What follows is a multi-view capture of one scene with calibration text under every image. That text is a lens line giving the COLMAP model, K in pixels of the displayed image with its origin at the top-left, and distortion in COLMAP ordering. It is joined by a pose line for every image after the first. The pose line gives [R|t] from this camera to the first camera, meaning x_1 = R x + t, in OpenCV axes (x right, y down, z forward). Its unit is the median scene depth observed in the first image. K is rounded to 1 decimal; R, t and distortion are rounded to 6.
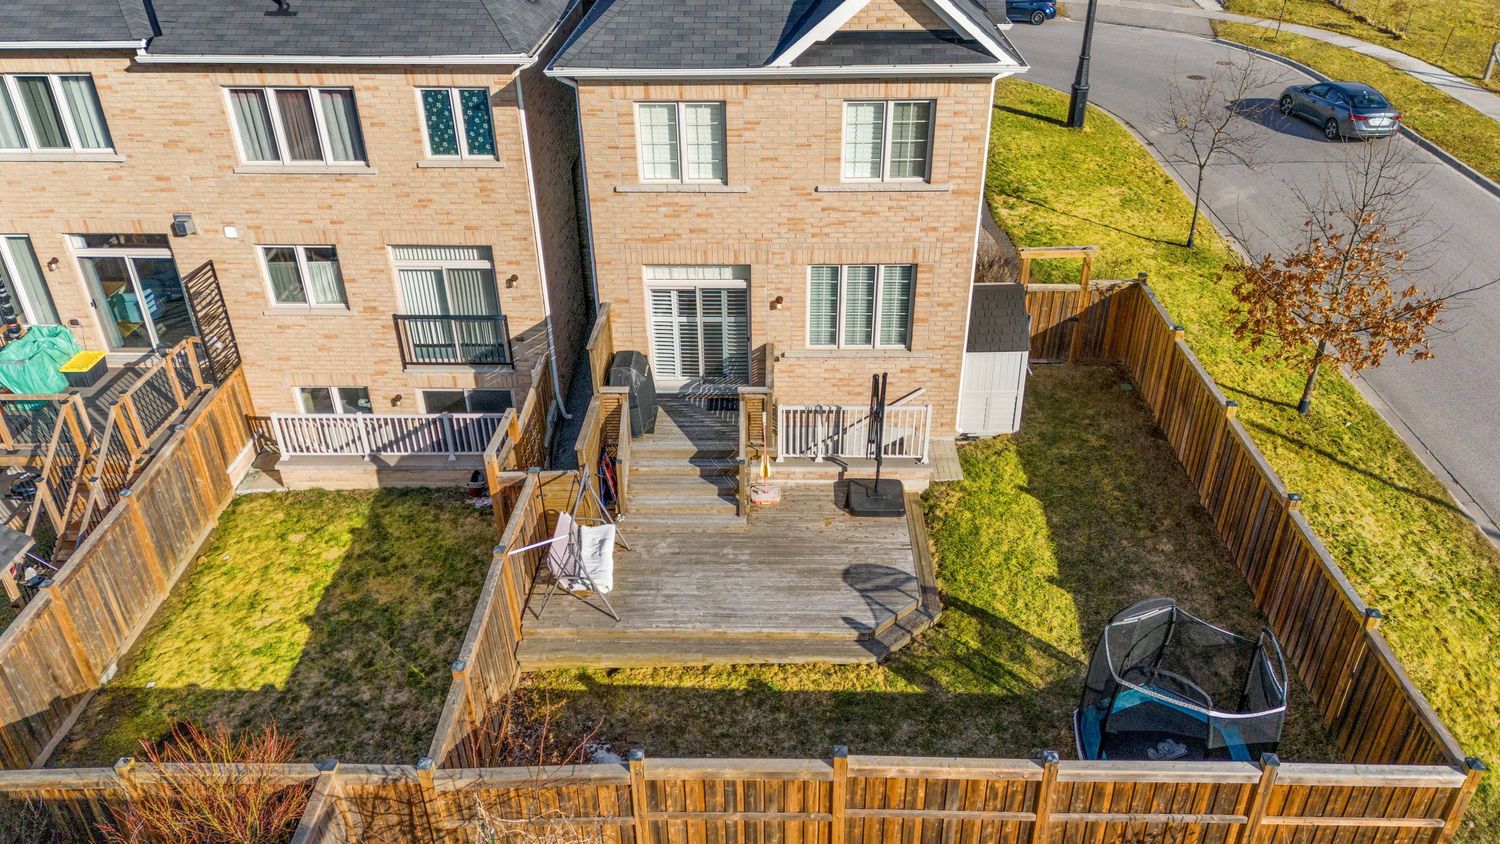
lens RADIAL K [[1109.2, 0, 748.3], [0, 1109.2, 414.7], [0, 0, 1]] dist [0.081185, -0.083733]
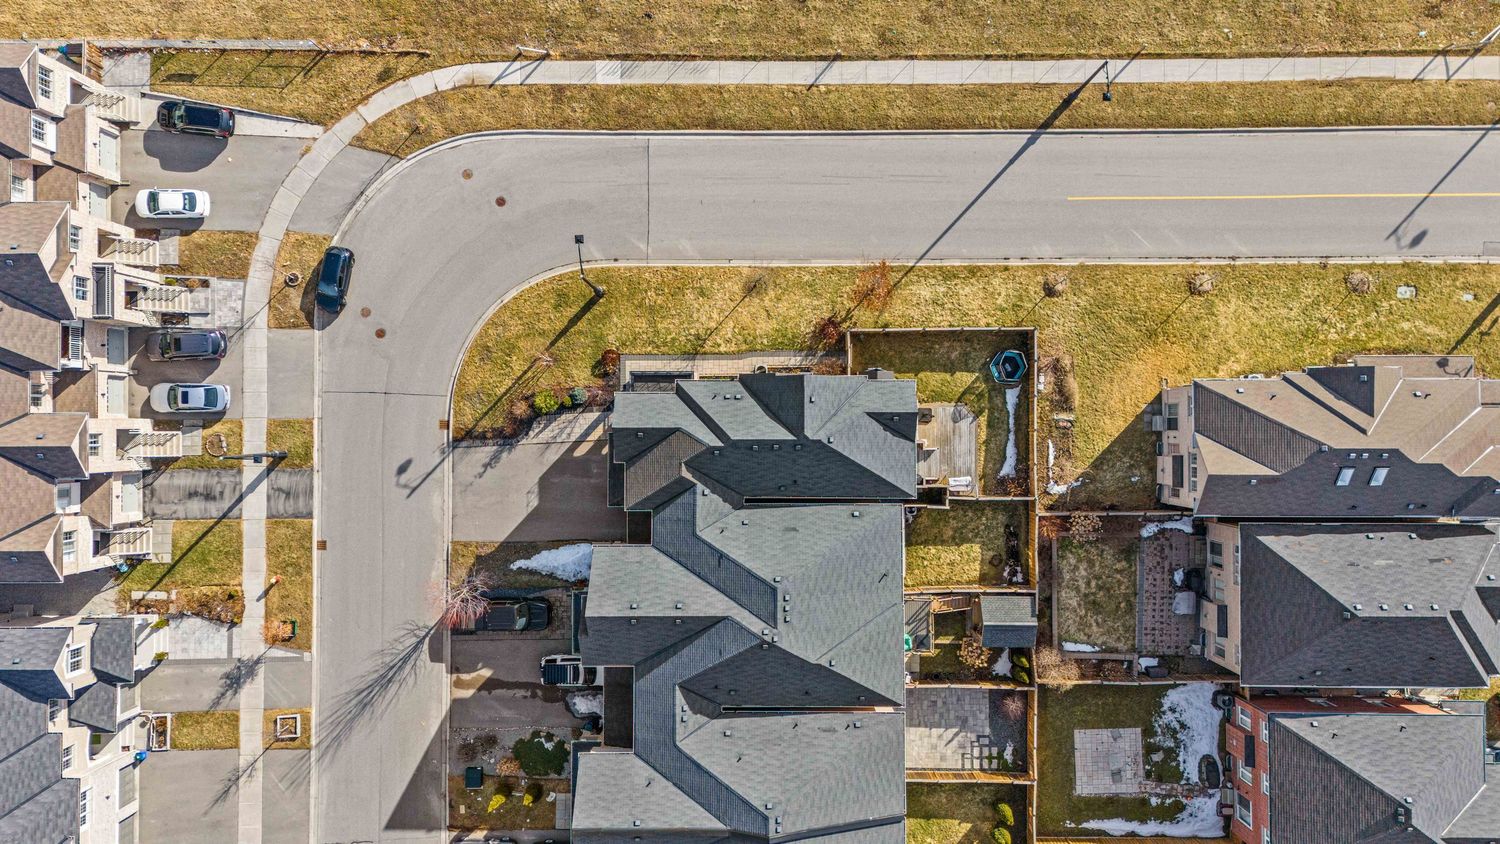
lens RADIAL K [[1109.2, 0, 742.1], [0, 1109.2, 416.8], [0, 0, 1]] dist [0.081185, -0.083733]
pose [[-0.021830, -0.999435, 0.025564, 0.021841], [0.525390, 0.010286, 0.850800, -3.764769], [-0.850582, 0.032004, 0.524868, -0.540914]]
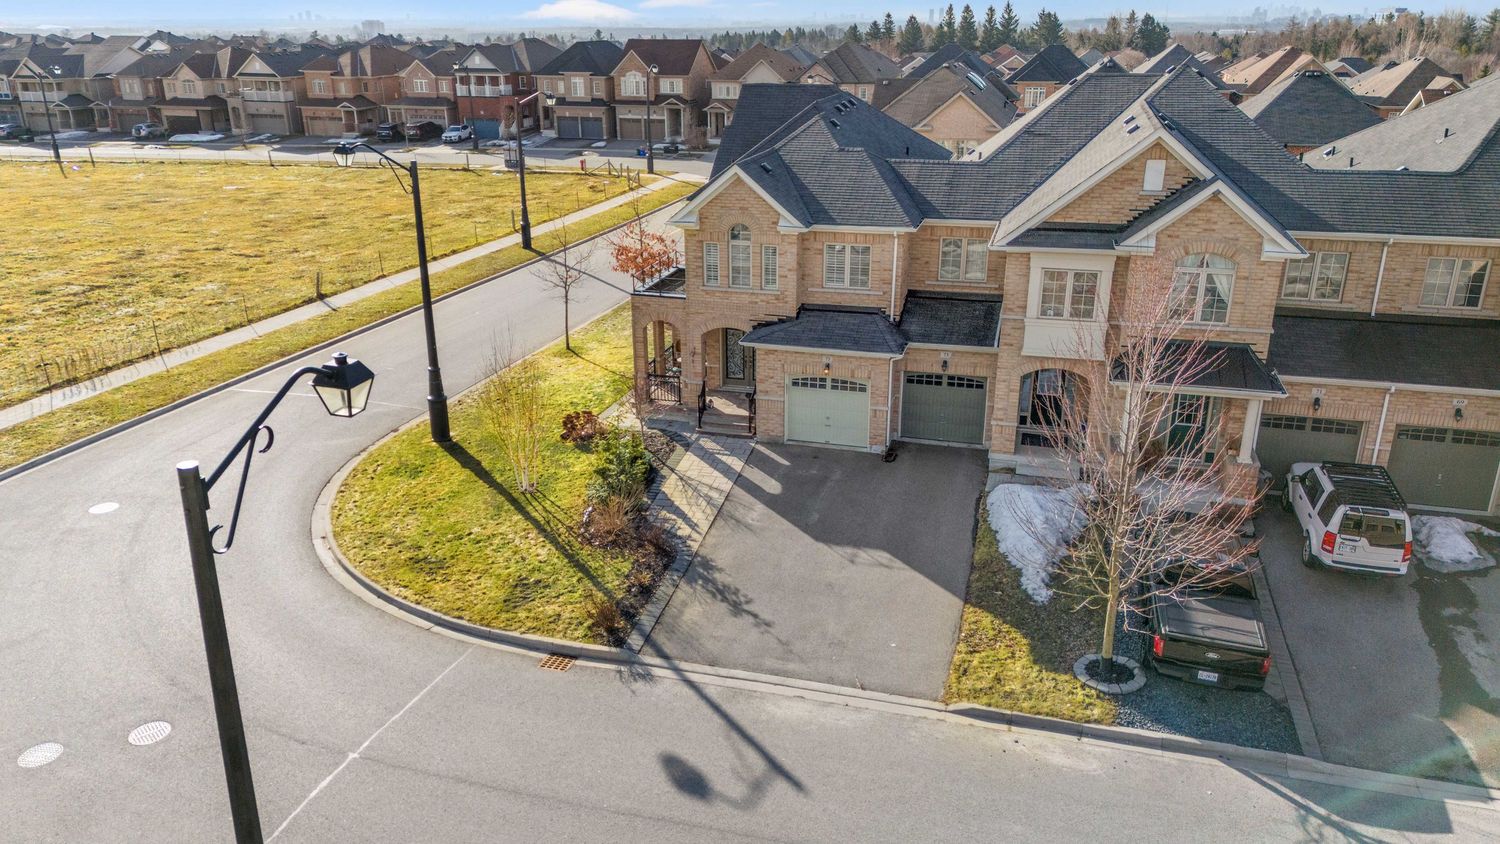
lens RADIAL K [[1109.2, 0, 761.1], [0, 1109.2, 399.4], [0, 0, 1]] dist [0.081185, -0.083733]
pose [[-0.971405, -0.060435, 0.229610, -0.368865], [0.135310, 0.653745, 0.744519, -1.921672], [-0.195101, 0.754298, -0.626873, 3.097605]]
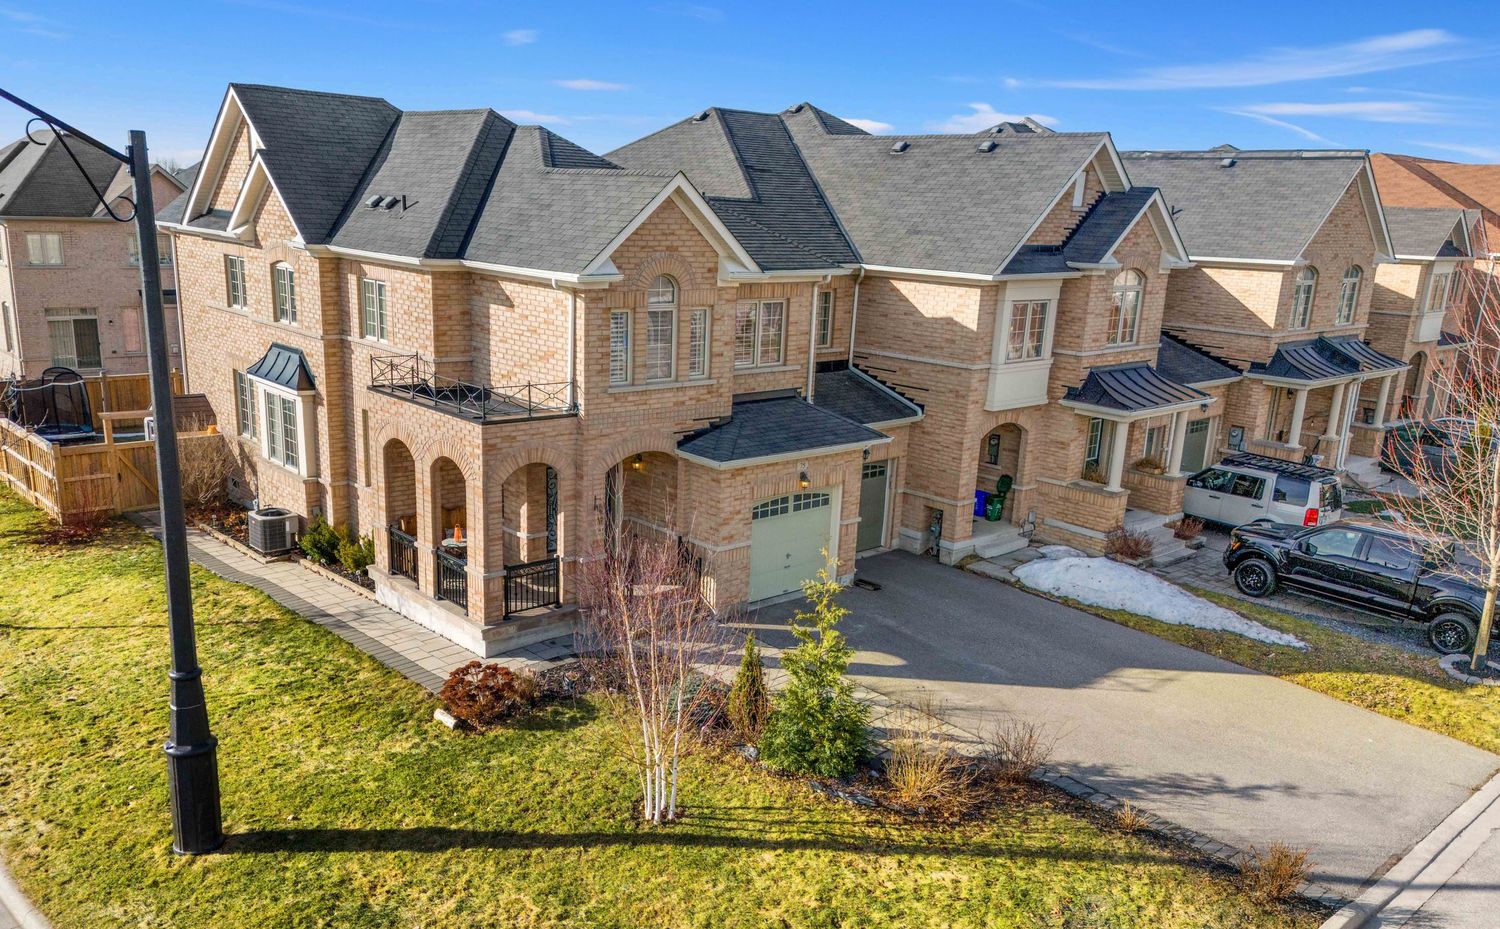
lens RADIAL K [[1163.0, 0, 746.4], [0, 1163.0, 533.4], [0, 0, 1]] dist [0.045368, -0.034238]
pose [[-0.718389, 0.179299, -0.672138, 0.832838], [-0.378491, 0.709934, 0.593917, -1.306282], [0.583663, 0.681062, -0.442146, 2.491706]]
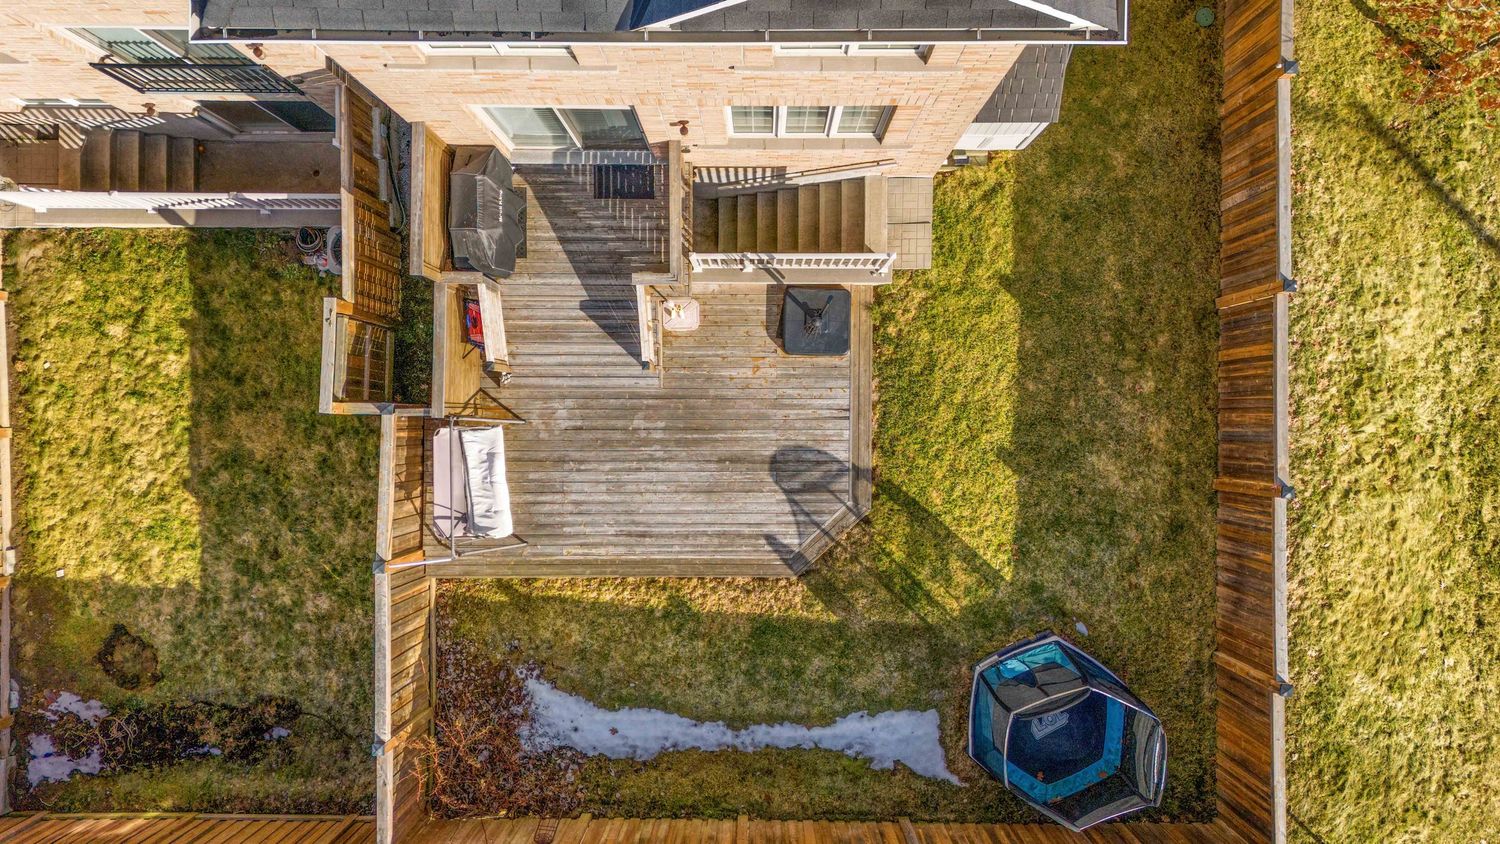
lens RADIAL K [[1109.2, 0, 747.8], [0, 1109.2, 426.8], [0, 0, 1]] dist [0.081185, -0.083733]
pose [[0.999819, -0.018696, 0.003655, 0.062335], [0.006375, 0.509193, 0.860629, -0.605727], [-0.017951, -0.860449, 0.509220, 0.539209]]
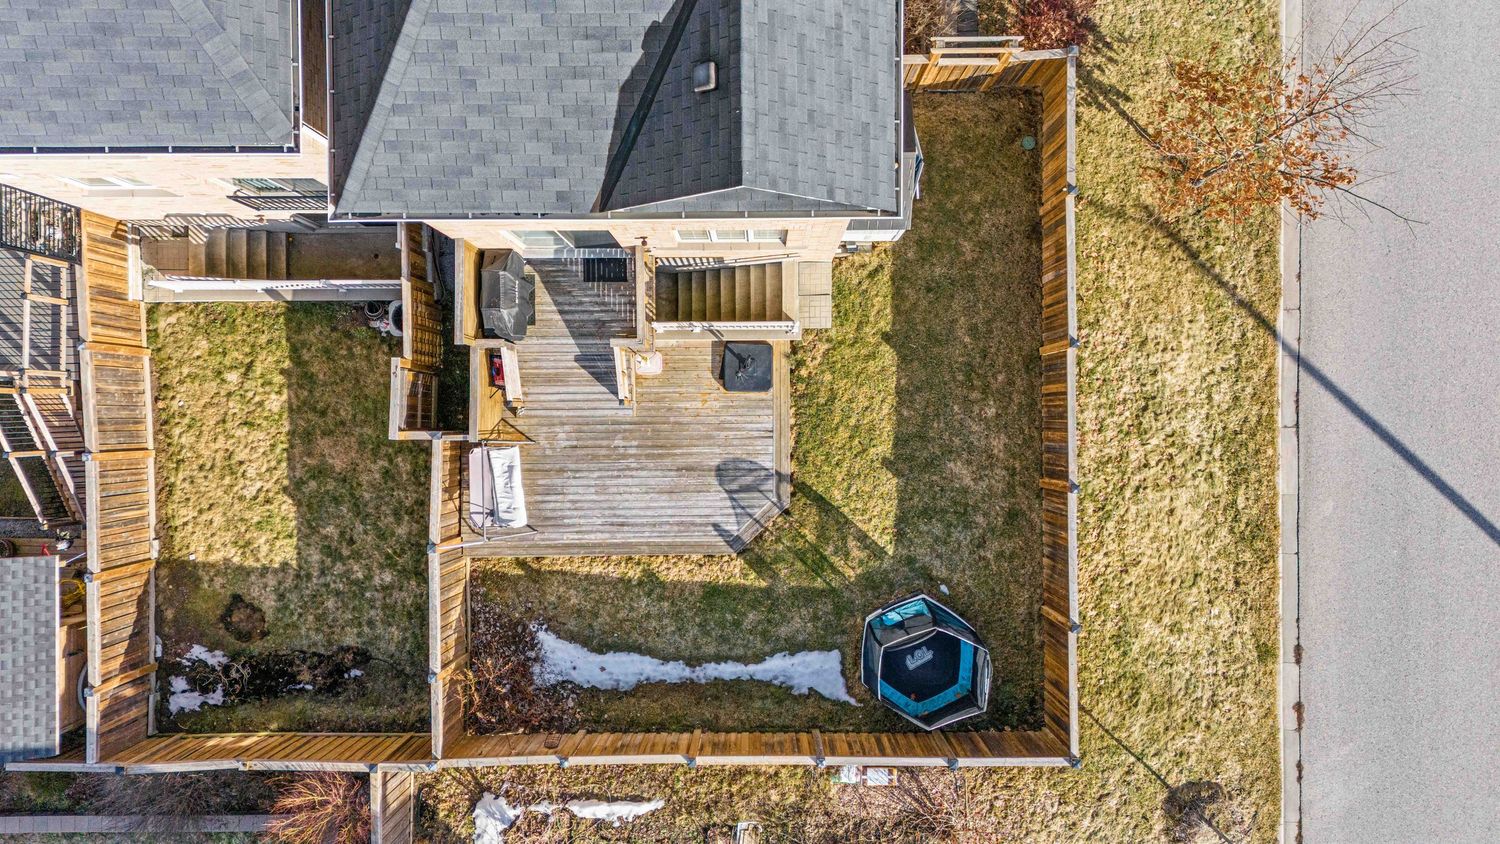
lens RADIAL K [[1109.2, 0, 755.0], [0, 1109.2, 423.4], [0, 0, 1]] dist [0.081185, -0.083733]
pose [[0.999601, -0.027938, 0.004190, 0.120112], [0.010549, 0.506722, 0.862045, -0.883927], [-0.026207, -0.861657, 0.506814, 0.401964]]
